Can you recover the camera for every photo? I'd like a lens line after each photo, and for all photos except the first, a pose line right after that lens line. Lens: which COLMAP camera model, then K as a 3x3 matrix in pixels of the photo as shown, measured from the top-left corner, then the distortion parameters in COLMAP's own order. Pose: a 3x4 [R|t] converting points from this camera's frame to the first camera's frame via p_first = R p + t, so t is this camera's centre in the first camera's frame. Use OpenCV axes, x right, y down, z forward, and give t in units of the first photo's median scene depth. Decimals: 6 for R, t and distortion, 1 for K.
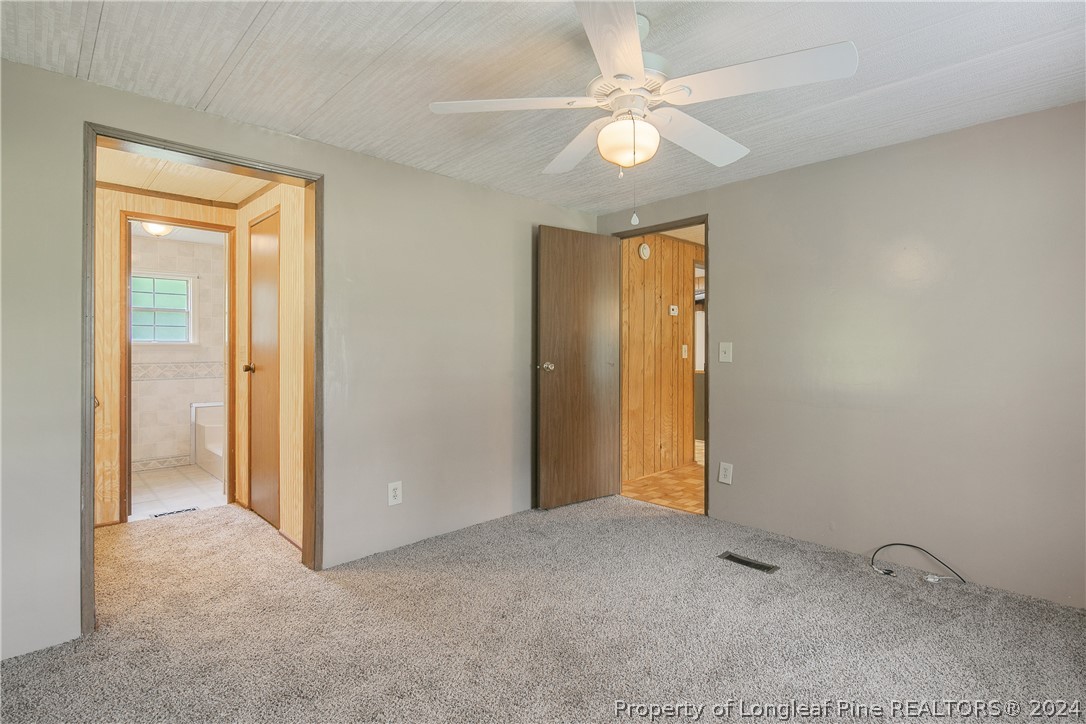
lens RADIAL K [[529.5, 0, 546.3], [0, 529.5, 345.5], [0, 0, 1]] dist [0.008221, -0.005099]
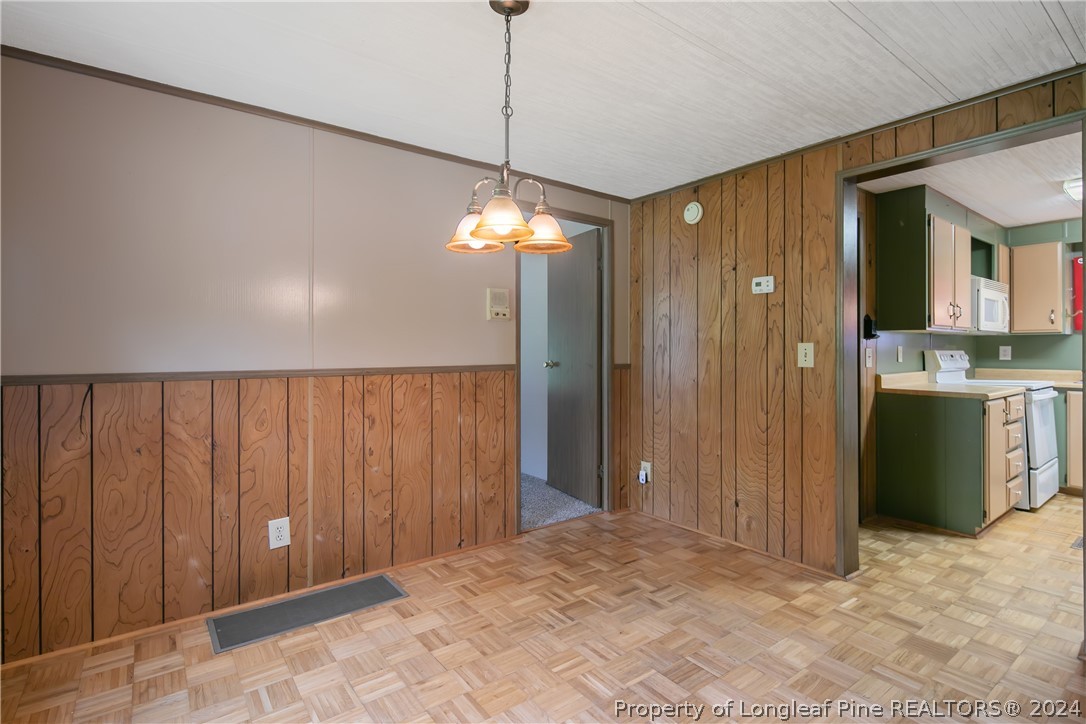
lens RADIAL K [[529.5, 0, 549.9], [0, 529.5, 348.2], [0, 0, 1]] dist [0.008221, -0.005099]
pose [[-0.117563, -0.001317, -0.993065, 1.232432], [0.002182, 0.999996, -0.001585, 0.006962], [0.993063, -0.002353, -0.117560, 1.201199]]
